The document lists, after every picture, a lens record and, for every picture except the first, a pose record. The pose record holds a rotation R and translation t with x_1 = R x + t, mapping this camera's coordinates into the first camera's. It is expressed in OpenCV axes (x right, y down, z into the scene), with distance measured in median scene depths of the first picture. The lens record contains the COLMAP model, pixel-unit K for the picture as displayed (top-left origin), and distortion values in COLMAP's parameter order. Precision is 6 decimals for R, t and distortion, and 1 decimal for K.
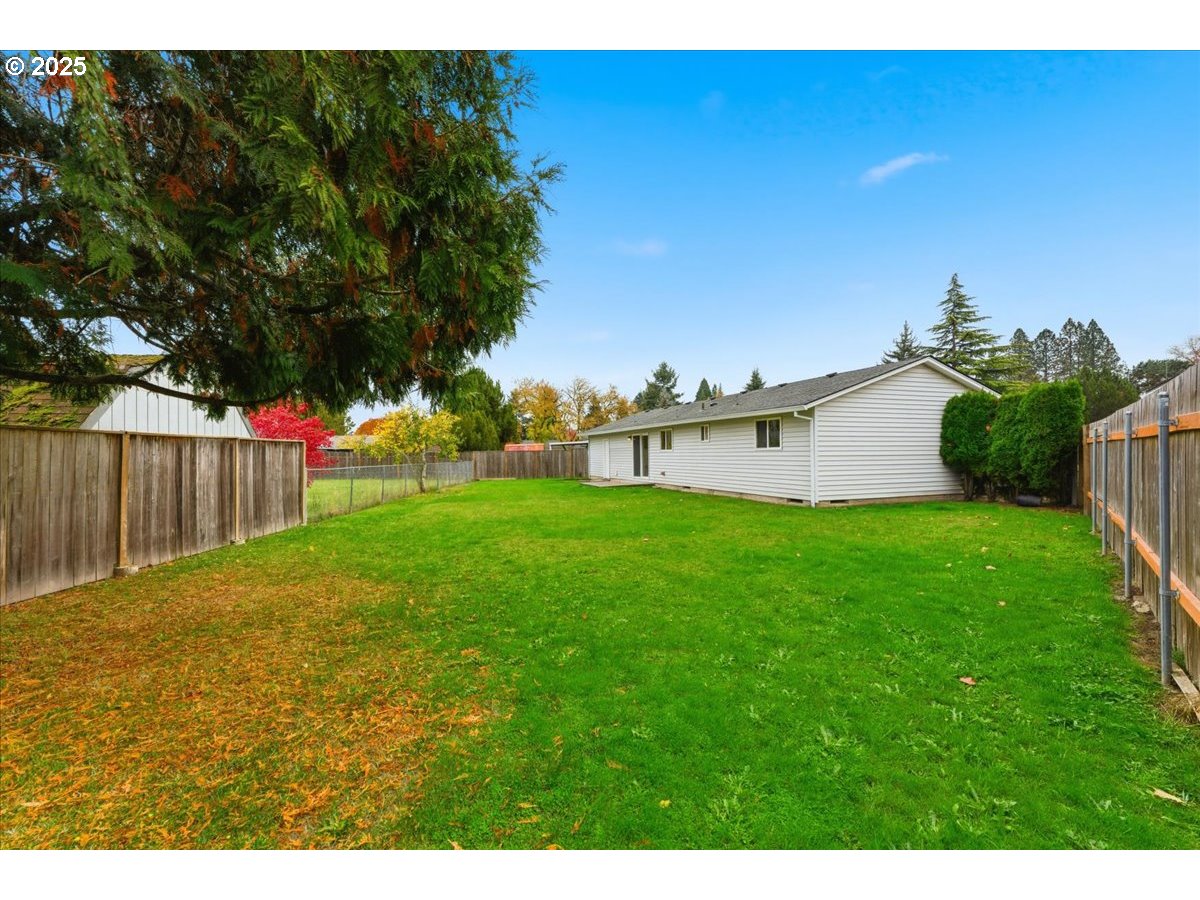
lens RADIAL K [[478.9, 0, 593.9], [0, 478.9, 452.0], [0, 0, 1]] dist [-0.000187, 0.000314]
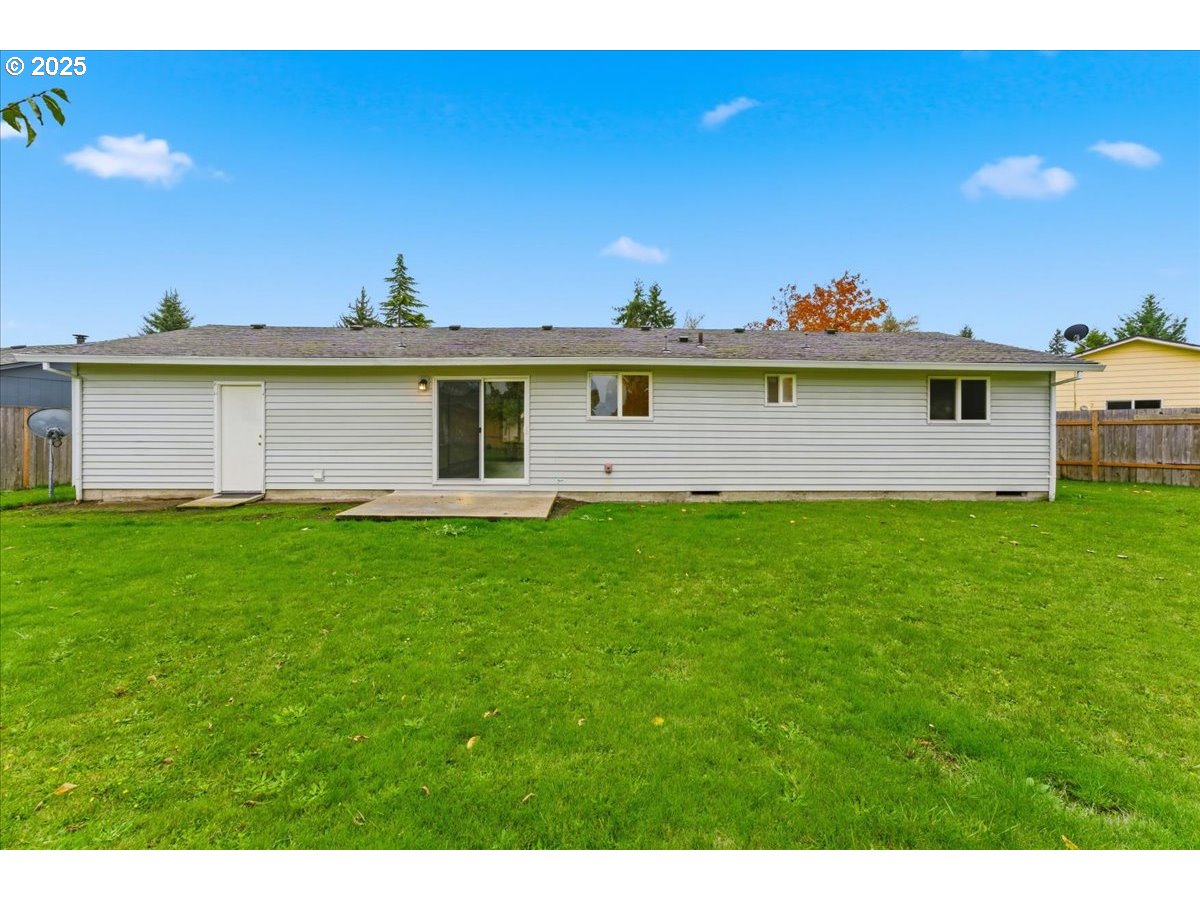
lens RADIAL K [[478.9, 0, 597.0], [0, 478.9, 439.8], [0, 0, 1]] dist [-0.000187, 0.000314]
pose [[0.304008, -0.010586, 0.952611, -0.287360], [-0.011093, 0.999831, 0.014651, 0.009627], [-0.952605, -0.015021, 0.303839, 0.849542]]
